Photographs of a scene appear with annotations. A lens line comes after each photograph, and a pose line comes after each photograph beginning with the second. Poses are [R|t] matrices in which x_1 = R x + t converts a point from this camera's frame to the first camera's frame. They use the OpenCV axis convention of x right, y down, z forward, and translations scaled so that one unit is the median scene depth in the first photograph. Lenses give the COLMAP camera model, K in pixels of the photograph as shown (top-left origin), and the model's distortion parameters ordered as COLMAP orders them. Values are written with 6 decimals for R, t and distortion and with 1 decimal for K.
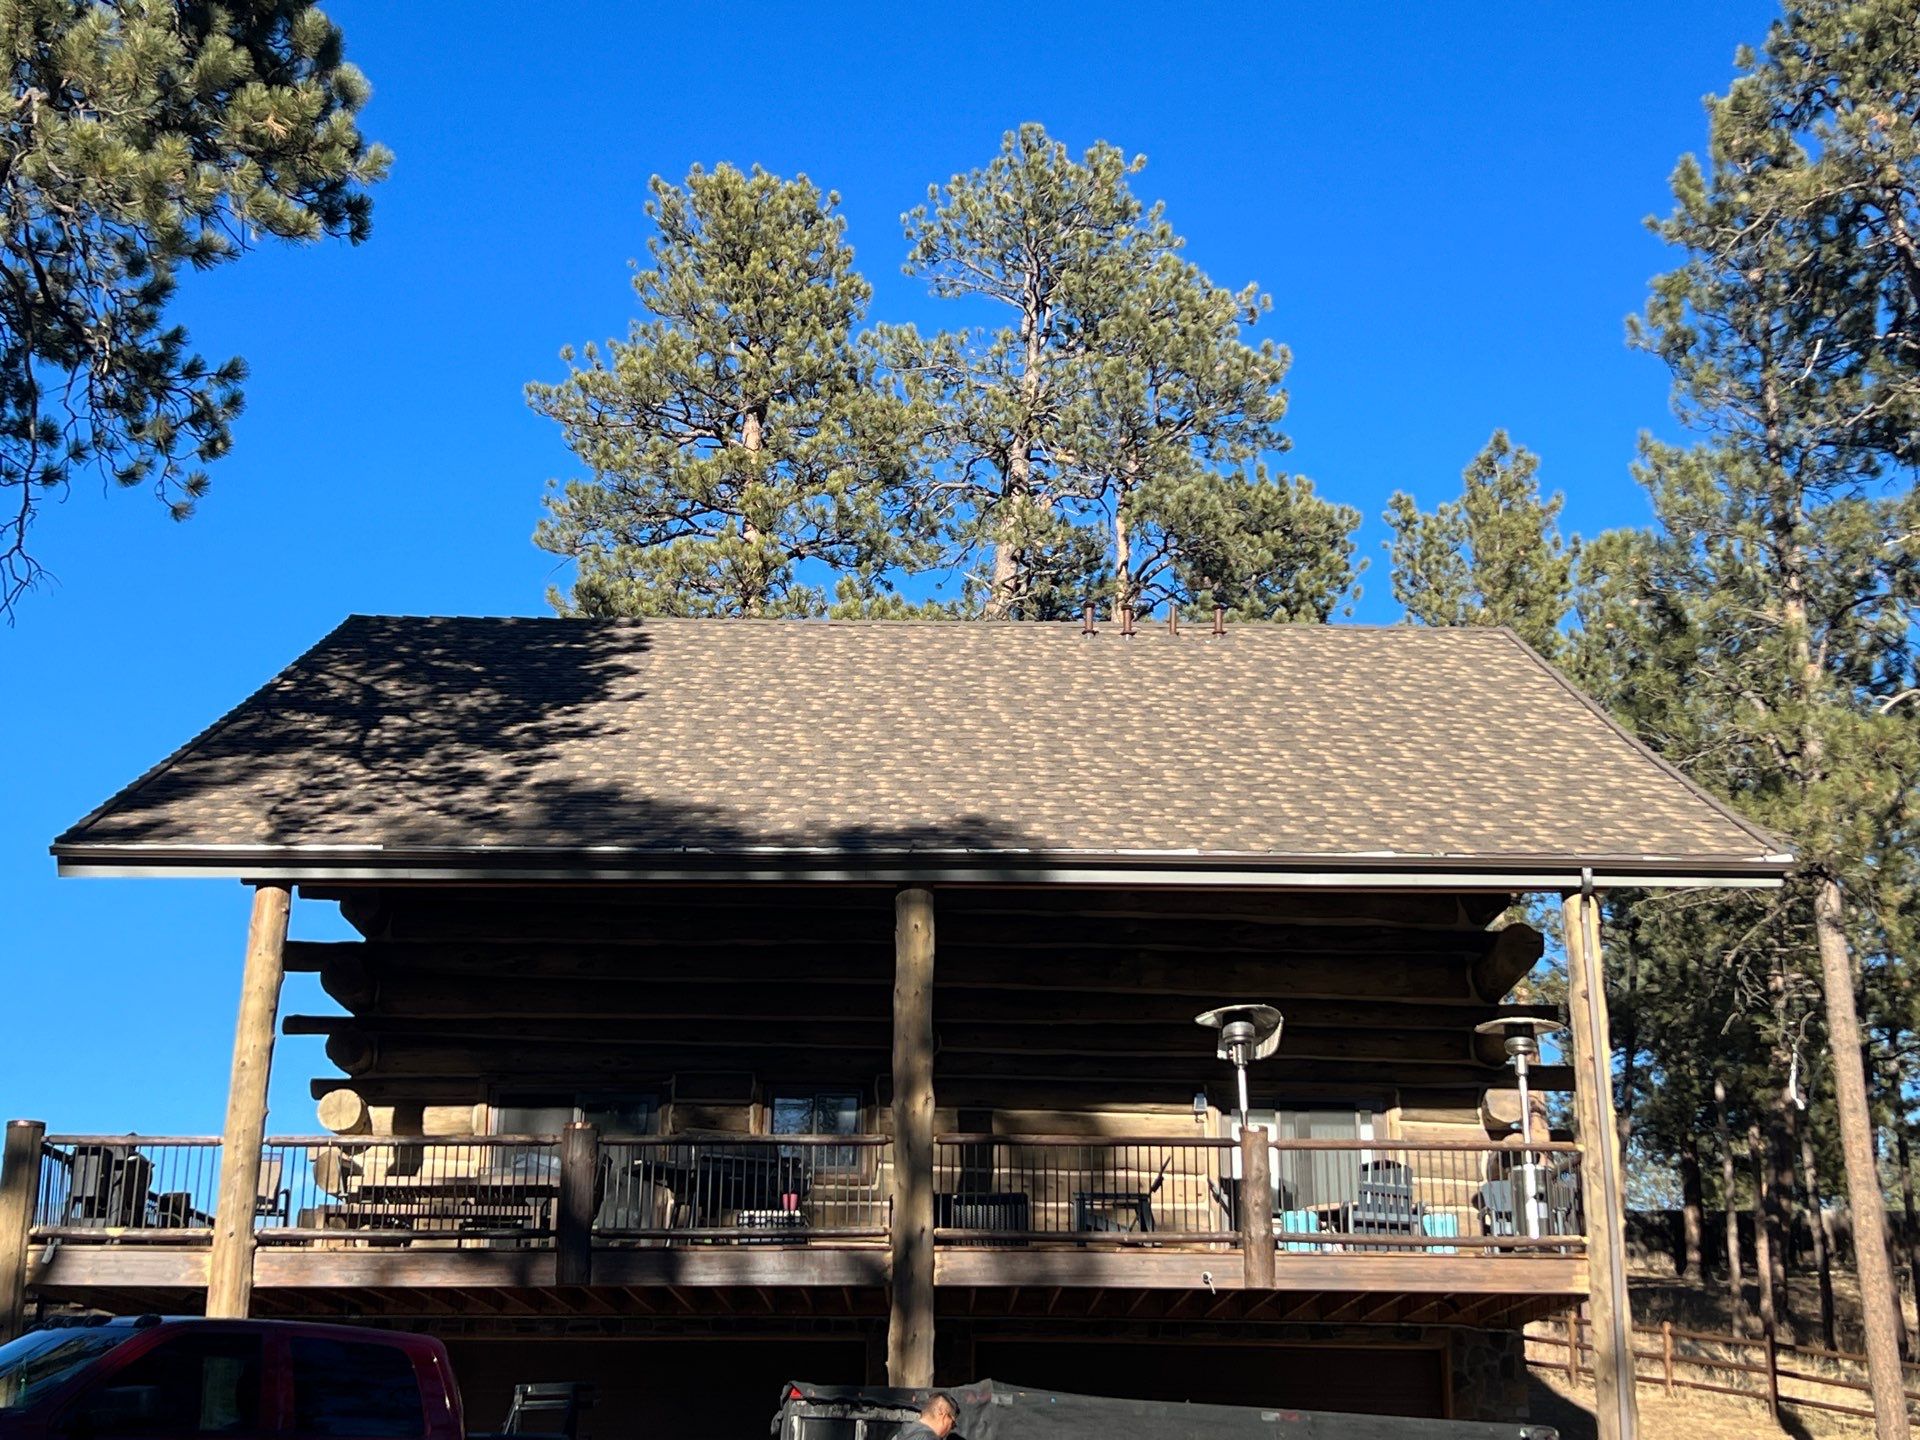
lens RADIAL K [[2558.9, 0, 920.9], [0, 2558.9, 725.5], [0, 0, 1]] dist [0.249495, -0.966083]
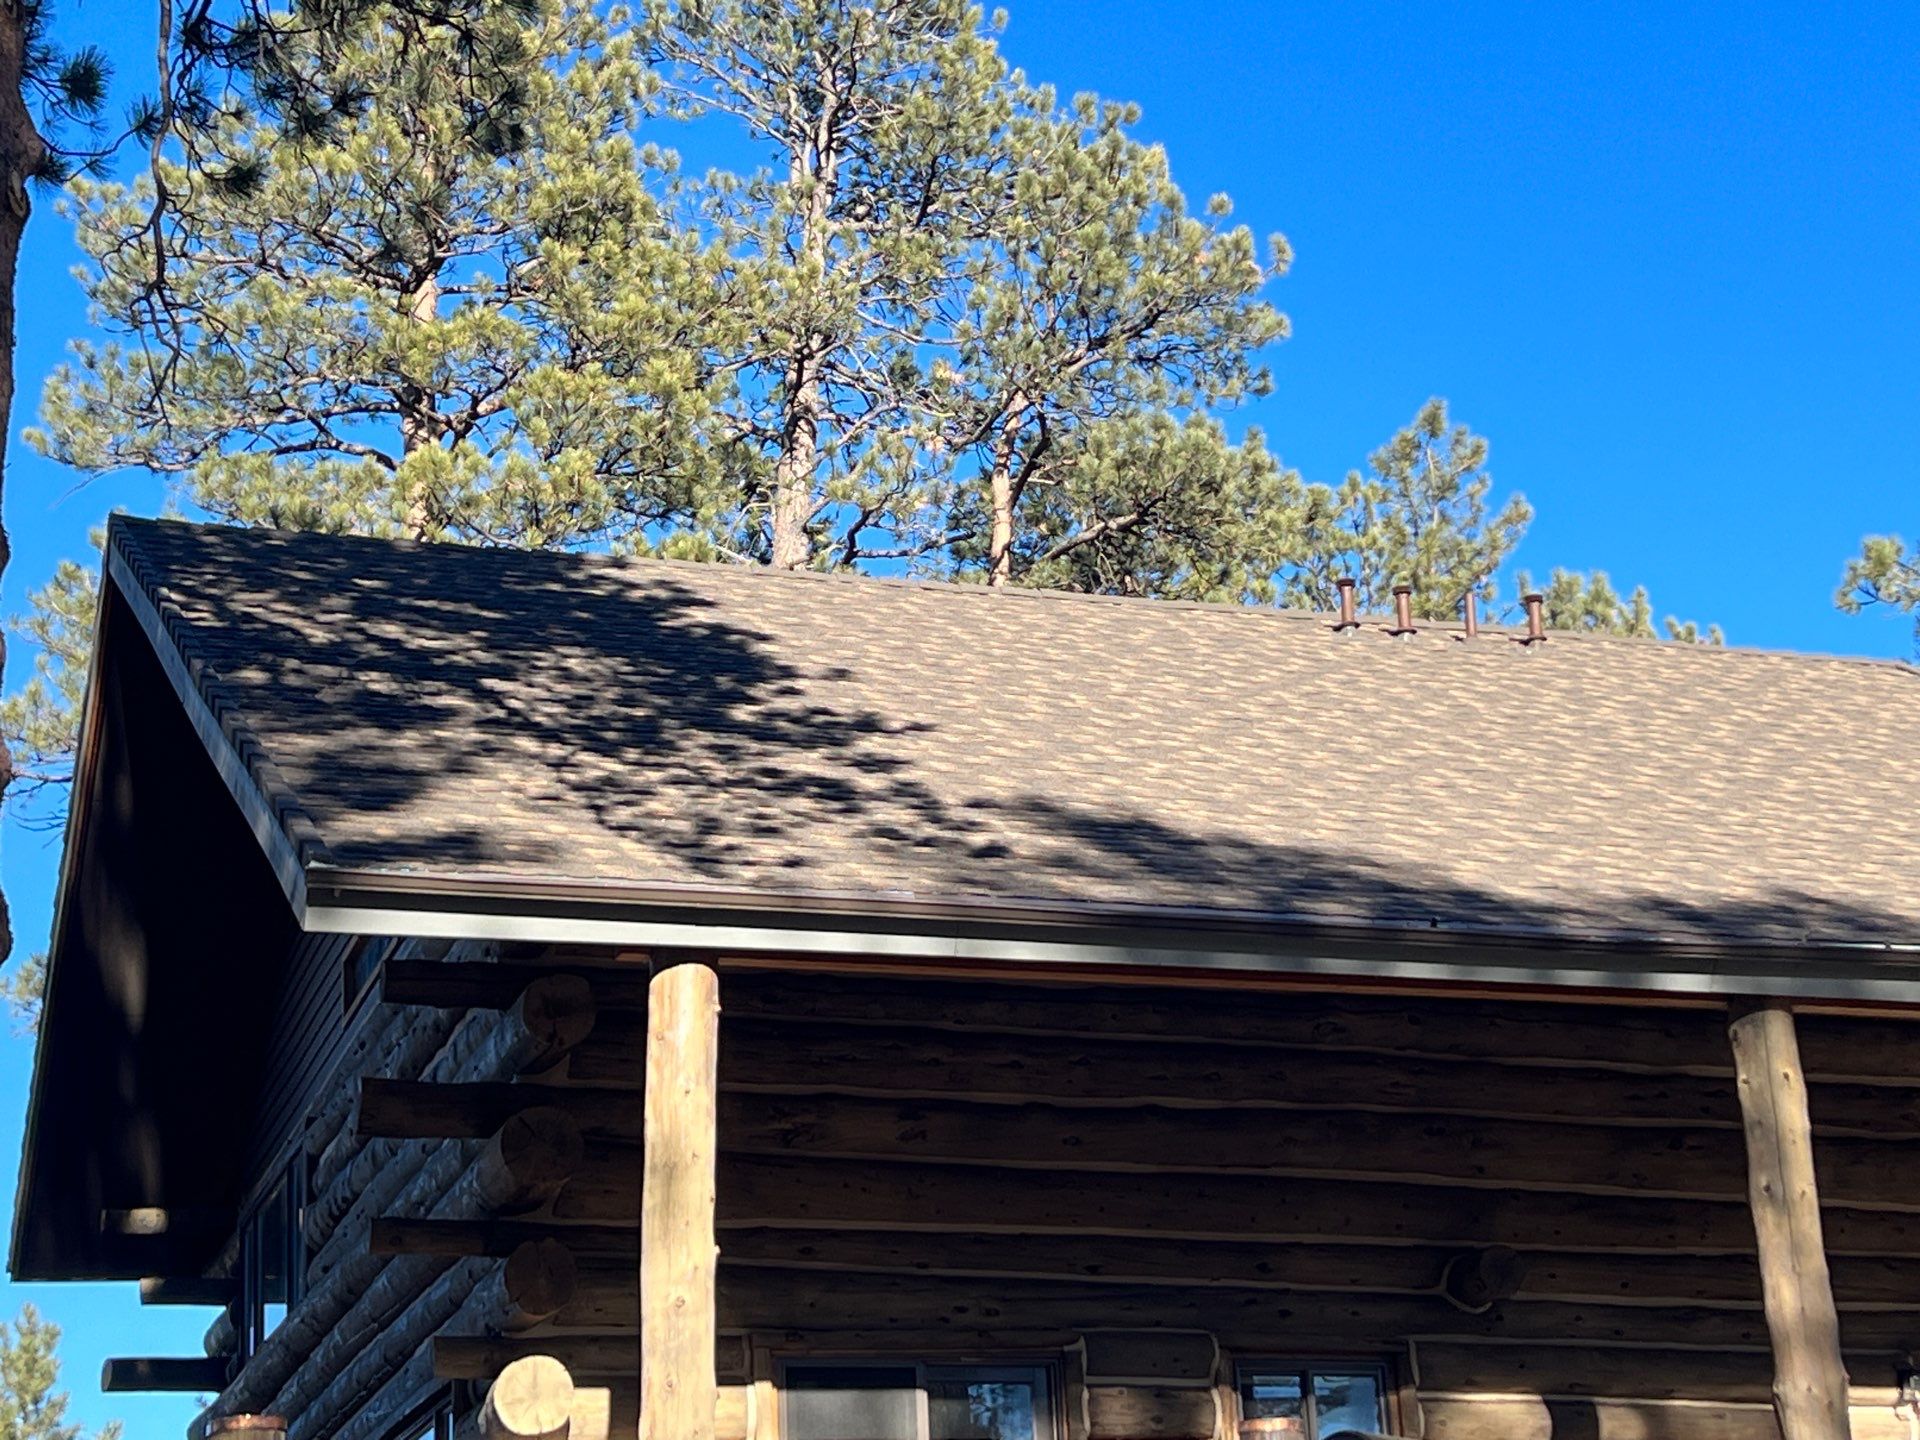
lens RADIAL K [[3649.9, 0, 965.4], [0, 3649.9, 645.0], [0, 0, 1]] dist [0.389647, -2.006078]
pose [[0.948980, 0.062704, 0.309038, -0.397024], [-0.044929, 0.996918, -0.064308, 0.039464], [-0.312118, 0.047142, 0.948873, 0.236350]]
